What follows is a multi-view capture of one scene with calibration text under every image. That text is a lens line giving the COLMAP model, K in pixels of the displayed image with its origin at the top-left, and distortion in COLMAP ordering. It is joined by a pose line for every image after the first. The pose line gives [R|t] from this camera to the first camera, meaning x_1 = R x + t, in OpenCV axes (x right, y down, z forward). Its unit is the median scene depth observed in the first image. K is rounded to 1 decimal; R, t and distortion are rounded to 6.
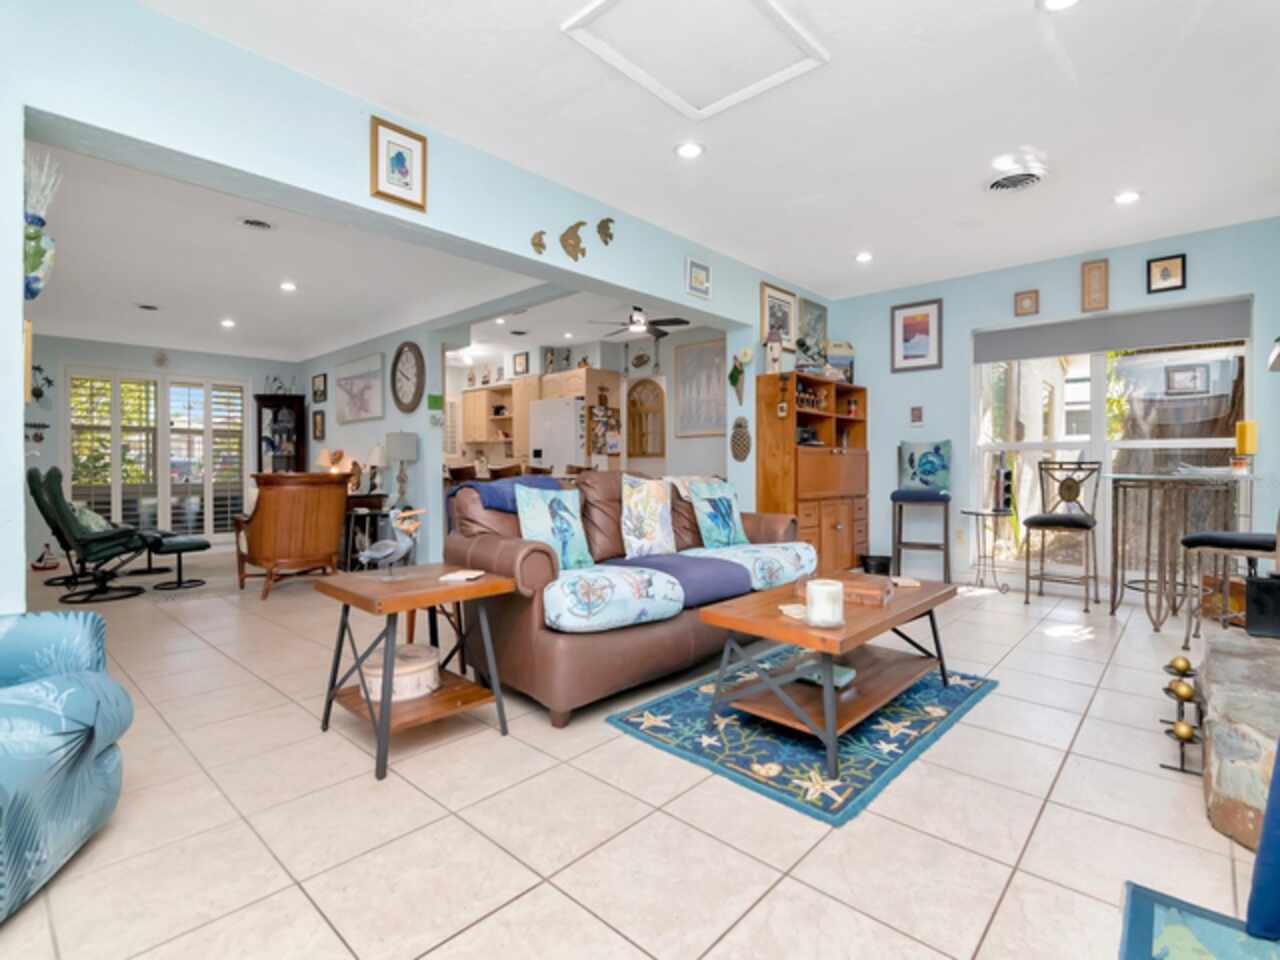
lens RADIAL K [[621.8, 0, 636.3], [0, 621.8, 475.5], [0, 0, 1]] dist [-0.009006, -0.001266]
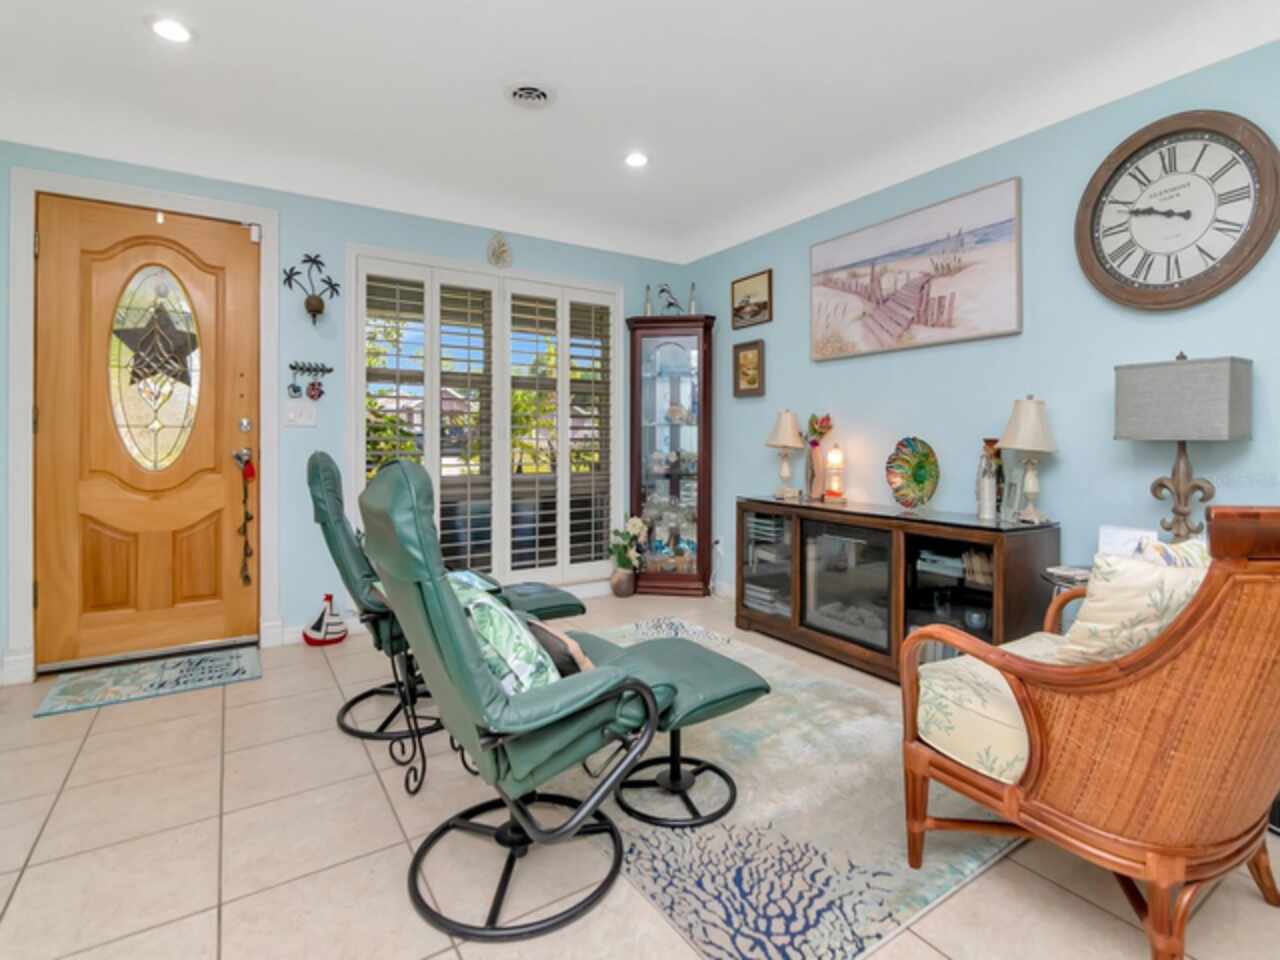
lens RADIAL K [[621.8, 0, 647.2], [0, 621.8, 447.2], [0, 0, 1]] dist [-0.009006, -0.001266]
pose [[0.971275, 0.007140, -0.237853, -1.097061], [-0.006859, 0.999974, 0.002009, -0.032402], [0.237862, -0.000320, 0.971299, 1.065317]]
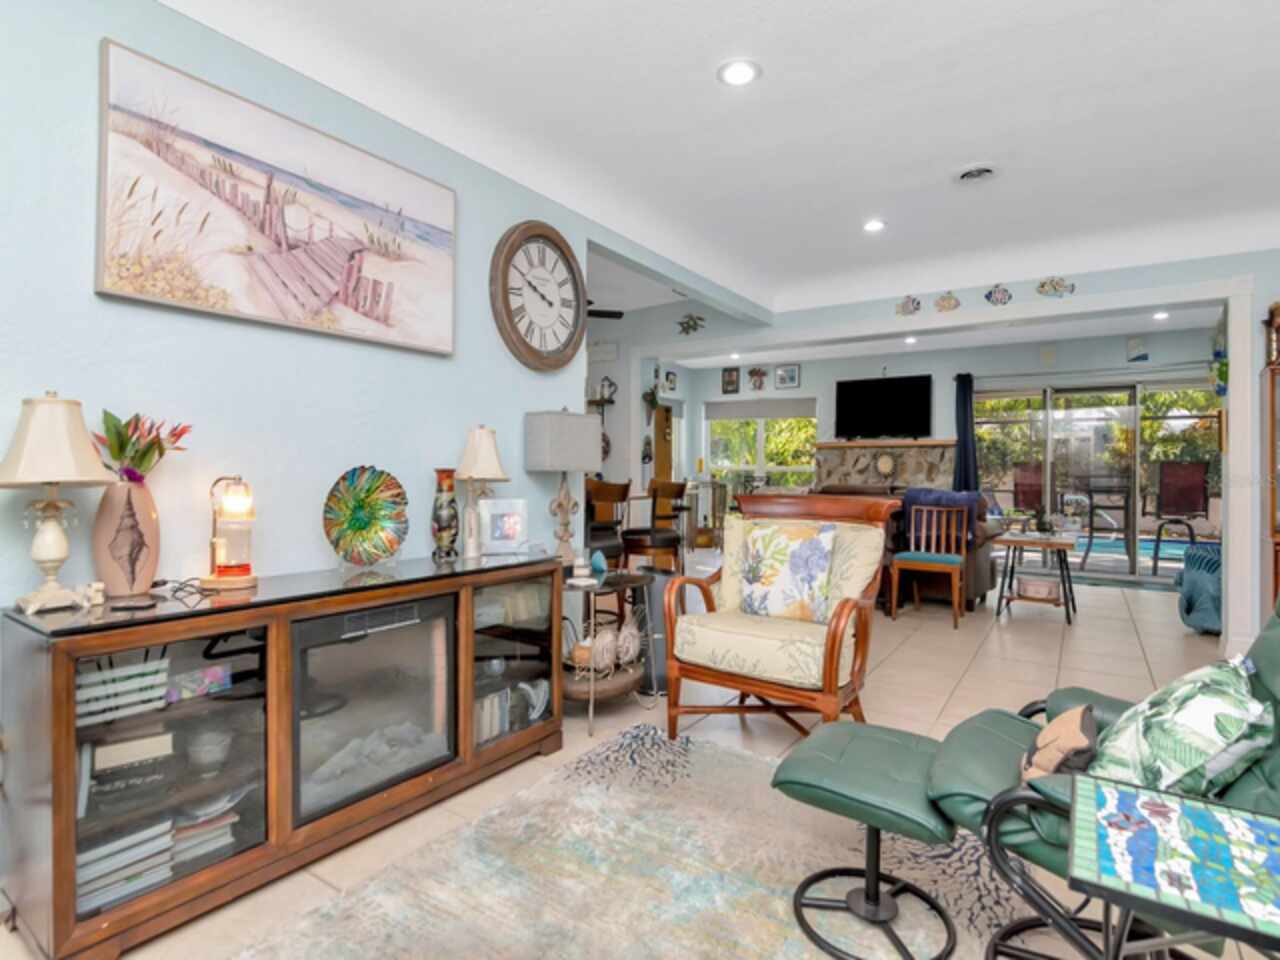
lens RADIAL K [[652.2, 0, 639.8], [0, 652.2, 468.9], [0, 0, 1]] dist [-0.004655, -0.005287]
pose [[-0.142138, 0.004446, 0.989837, -1.658607], [0.003989, 0.999984, -0.003919, -0.040924], [-0.989839, 0.003392, -0.142154, 1.870675]]
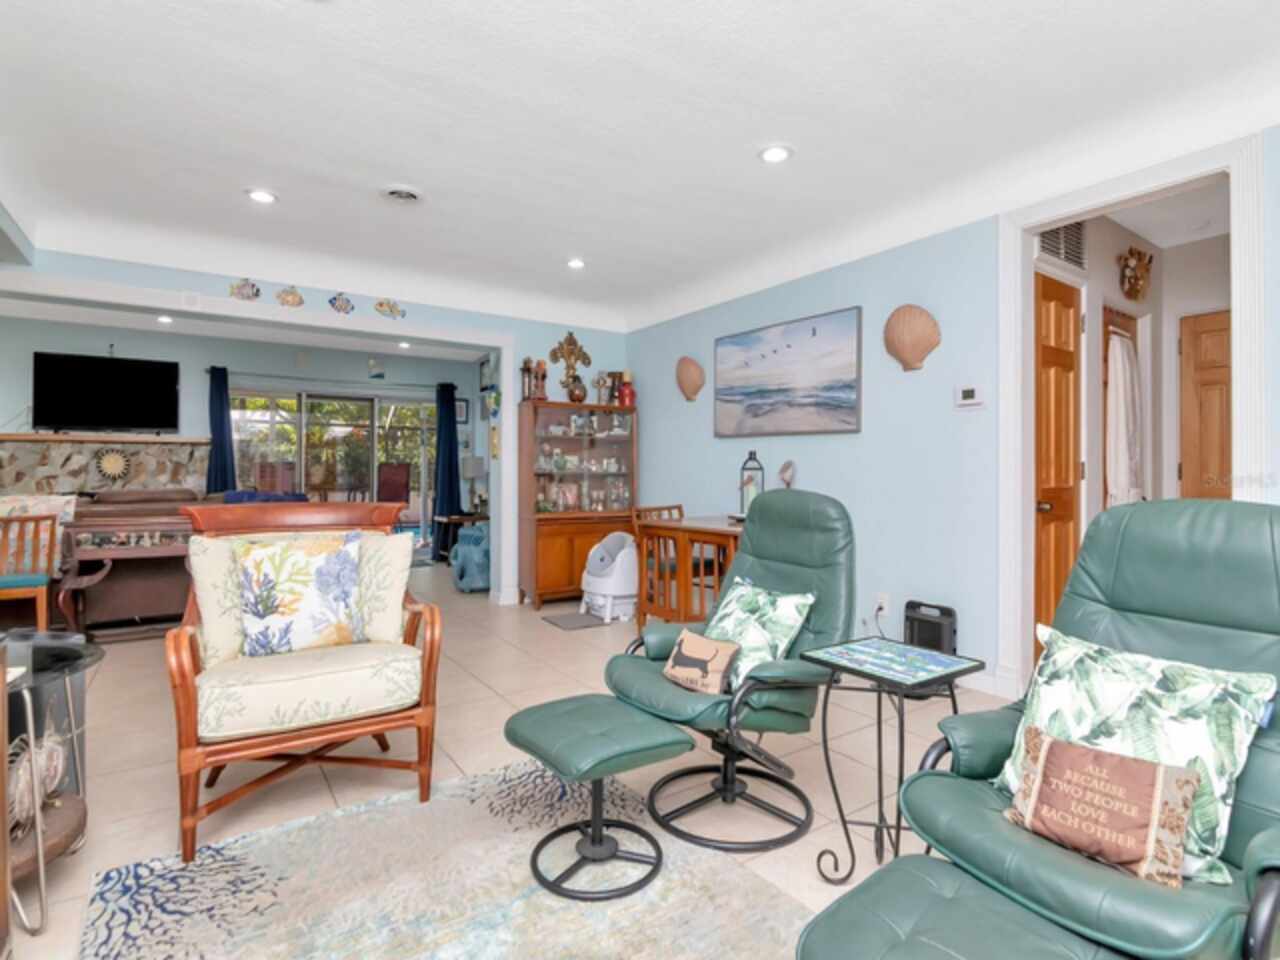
lens RADIAL K [[652.2, 0, 637.2], [0, 652.2, 471.9], [0, 0, 1]] dist [-0.004655, -0.005287]
pose [[-0.972643, 0.003158, 0.232285, -1.372005], [0.005332, 0.999948, 0.008732, -0.048473], [-0.232245, 0.009731, -0.972609, 2.169043]]
